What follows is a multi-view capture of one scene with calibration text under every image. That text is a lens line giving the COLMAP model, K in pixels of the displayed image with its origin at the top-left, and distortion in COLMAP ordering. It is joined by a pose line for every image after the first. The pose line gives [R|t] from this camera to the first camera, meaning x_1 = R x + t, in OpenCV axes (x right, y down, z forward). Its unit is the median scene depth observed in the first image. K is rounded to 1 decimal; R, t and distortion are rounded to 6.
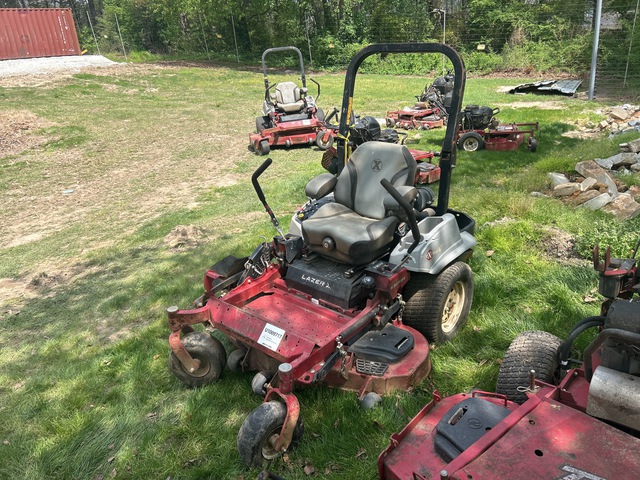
lens RADIAL K [[492.6, 0, 320.0], [0, 492.6, 240.0], [0, 0, 1]] dist [0.044304, -0.006946]
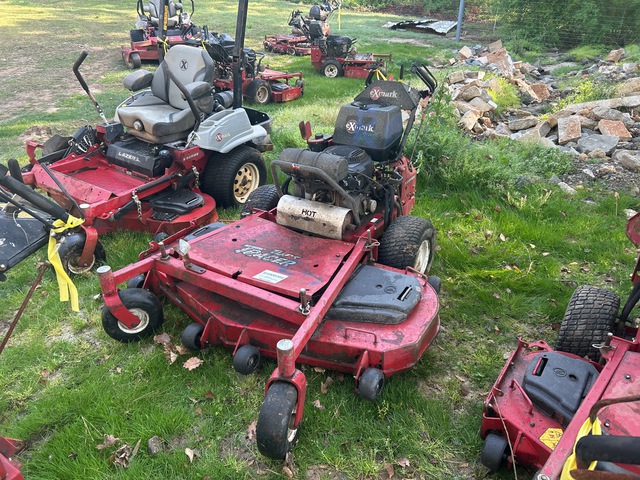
lens RADIAL K [[492.6, 0, 320.0], [0, 492.6, 240.0], [0, 0, 1]] dist [0.044304, -0.006946]
pose [[0.984427, 0.001702, 0.175787, 0.231744], [-0.023886, 0.991975, 0.124161, 0.117954], [-0.174165, -0.126426, 0.976567, -0.319464]]
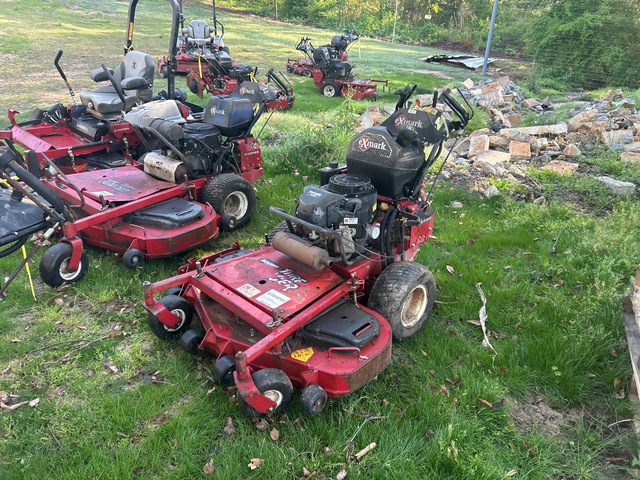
lens RADIAL K [[492.6, 0, 320.0], [0, 492.6, 240.0], [0, 0, 1]] dist [0.044304, -0.006946]
pose [[0.992483, 0.115046, 0.041732, 0.730328], [-0.118075, 0.989830, 0.079346, 0.221384], [-0.032179, -0.083677, 0.995973, -0.727226]]
